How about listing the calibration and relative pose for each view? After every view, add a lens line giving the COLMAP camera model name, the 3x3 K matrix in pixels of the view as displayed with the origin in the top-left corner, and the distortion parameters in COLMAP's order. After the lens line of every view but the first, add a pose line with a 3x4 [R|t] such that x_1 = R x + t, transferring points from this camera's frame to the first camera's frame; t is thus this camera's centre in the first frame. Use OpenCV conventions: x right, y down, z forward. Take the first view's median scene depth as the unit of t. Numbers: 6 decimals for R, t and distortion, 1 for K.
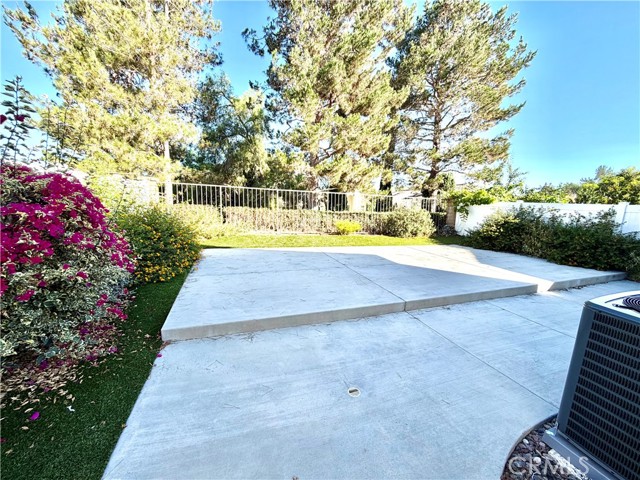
lens RADIAL K [[254.6, 0, 318.8], [0, 254.6, 240.3], [0, 0, 1]] dist [0.000991, -0.000062]
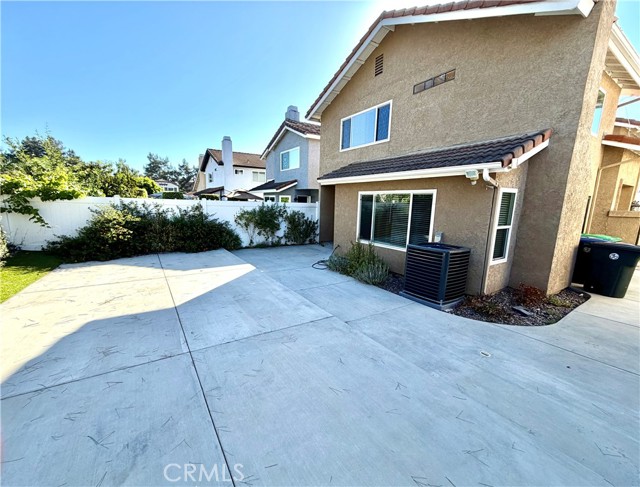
lens RADIAL K [[264.7, 0, 308.3], [0, 264.7, 245.3], [0, 0, 1]] dist [-0.000491, 0.000076]
pose [[-0.217001, -0.196704, 0.956147, -0.231770], [0.117050, 0.967177, 0.225538, -0.109664], [-0.969128, 0.160859, -0.186854, 0.523844]]
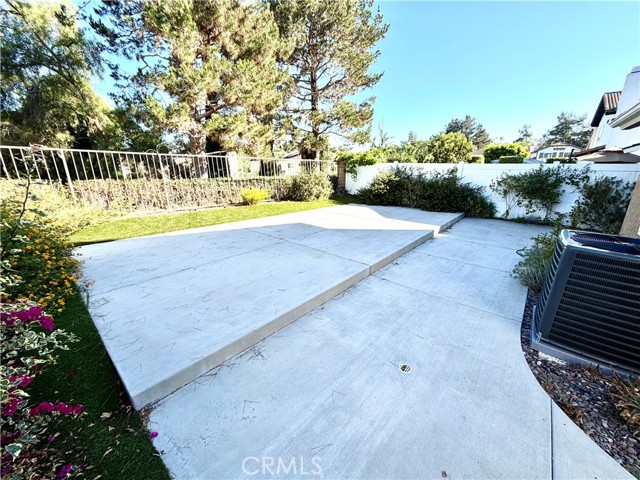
lens RADIAL K [[254.6, 0, 318.8], [0, 254.6, 240.3], [0, 0, 1]] dist [0.000991, -0.000062]
pose [[0.872648, -0.166898, 0.458946, -0.133075], [0.098617, 0.980652, 0.169106, -0.027373], [-0.478289, -0.102310, 0.872222, 0.080485]]
